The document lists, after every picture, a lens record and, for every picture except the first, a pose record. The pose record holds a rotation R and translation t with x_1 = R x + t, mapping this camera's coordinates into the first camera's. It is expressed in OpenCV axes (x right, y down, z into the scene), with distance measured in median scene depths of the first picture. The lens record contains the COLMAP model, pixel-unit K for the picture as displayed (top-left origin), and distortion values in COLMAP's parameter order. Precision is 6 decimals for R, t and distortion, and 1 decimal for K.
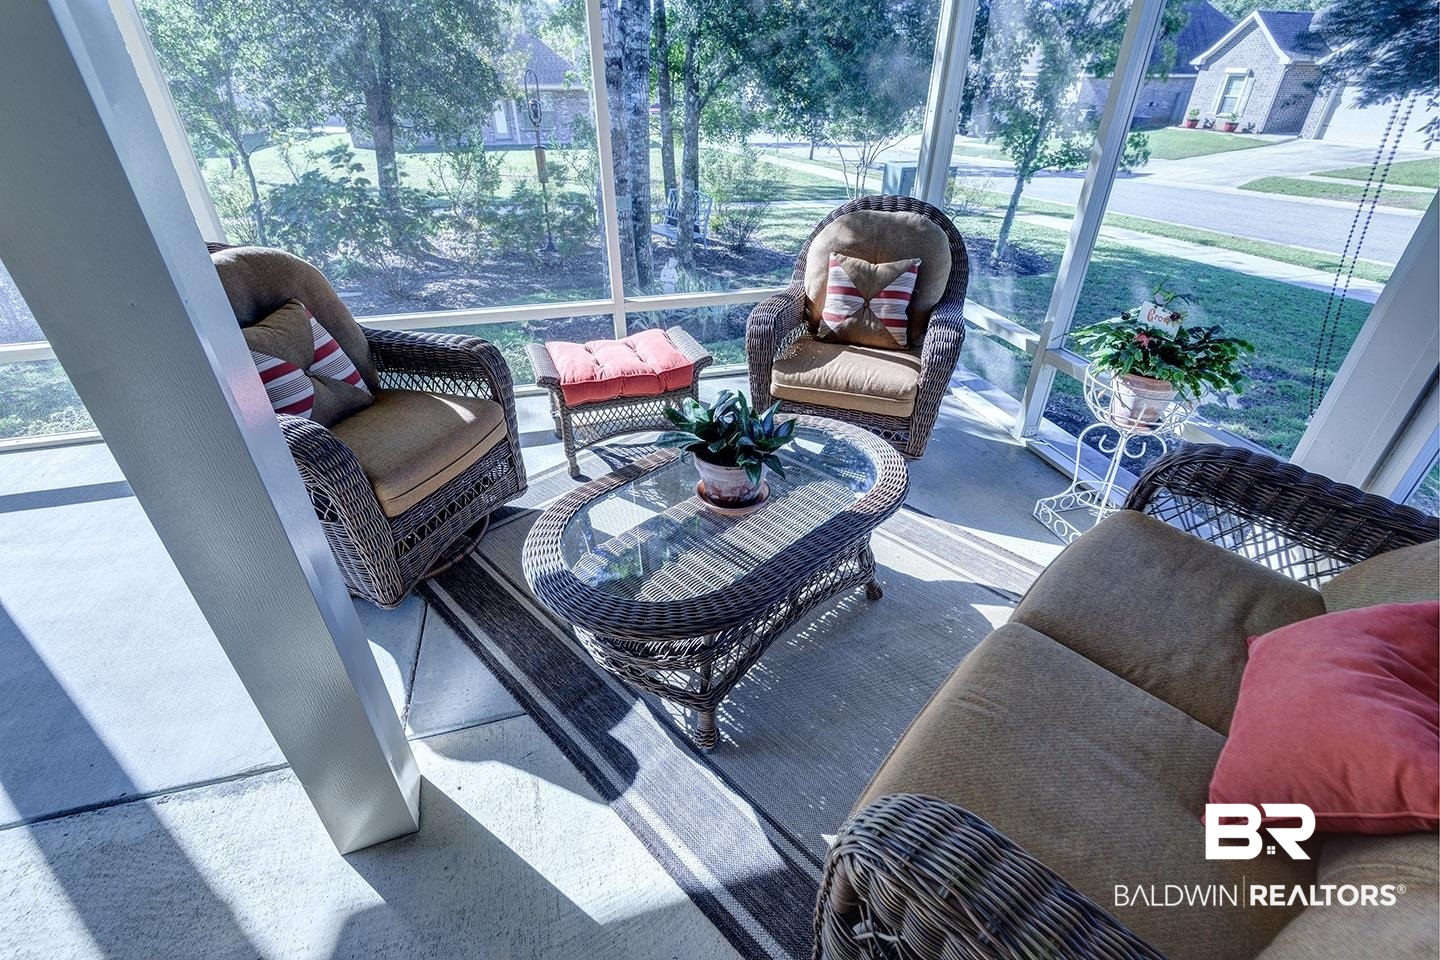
lens RADIAL K [[656.2, 0, 725.0], [0, 656.2, 487.4], [0, 0, 1]] dist [0.000632, 0.000040]
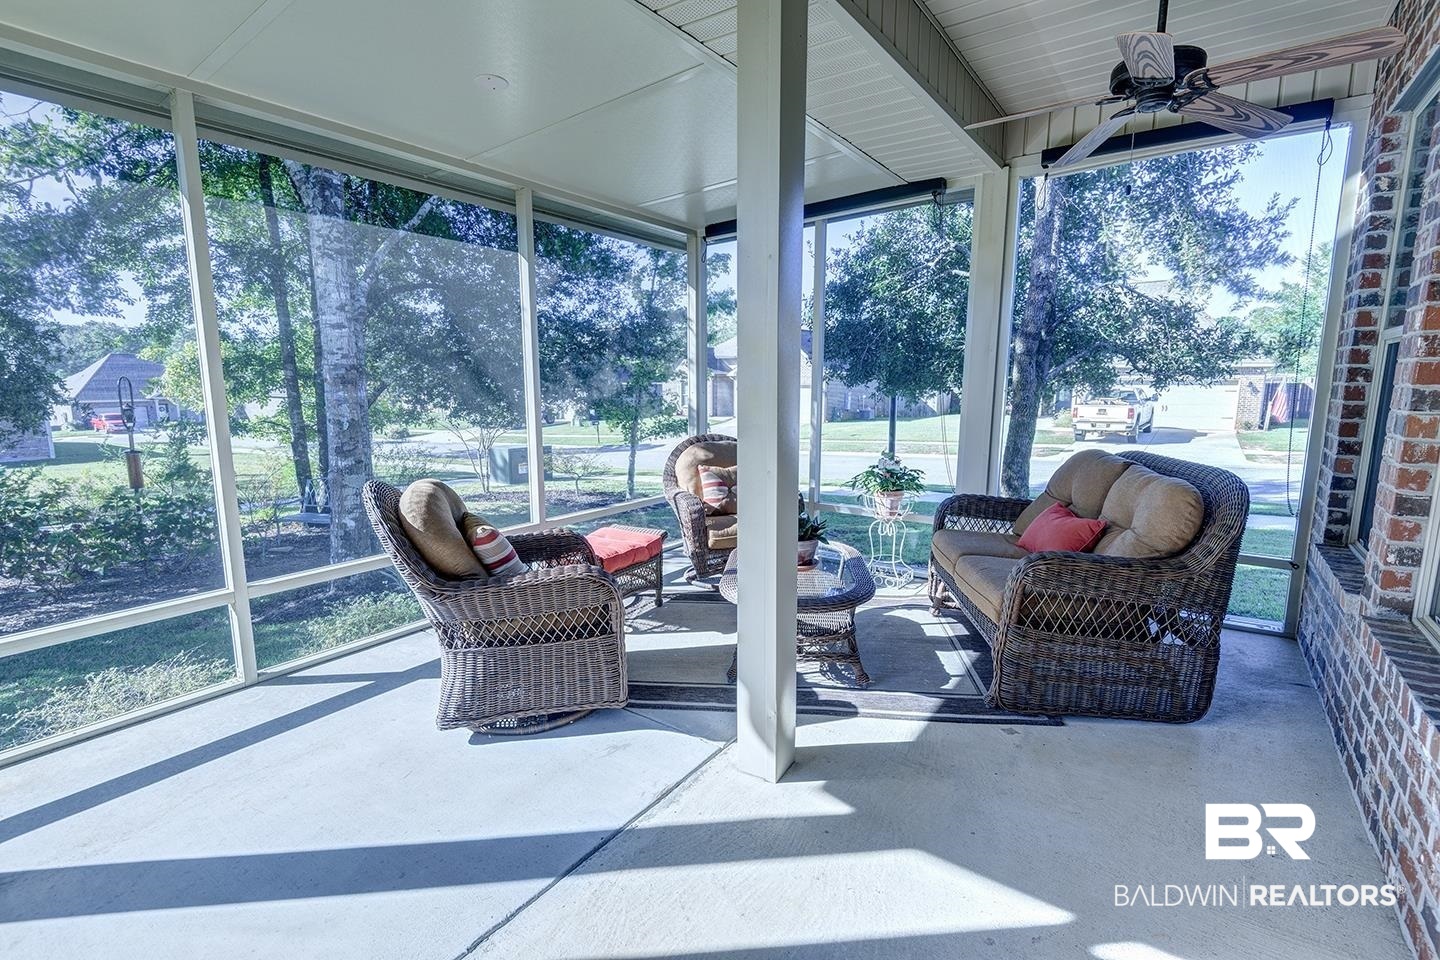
lens RADIAL K [[656.2, 0, 725.0], [0, 656.2, 487.4], [0, 0, 1]] dist [0.000632, 0.000040]
pose [[0.785285, -0.105392, 0.610098, -1.528750], [0.337247, 0.899200, -0.278753, 0.317249], [-0.519222, 0.424654, 0.741672, -0.388925]]
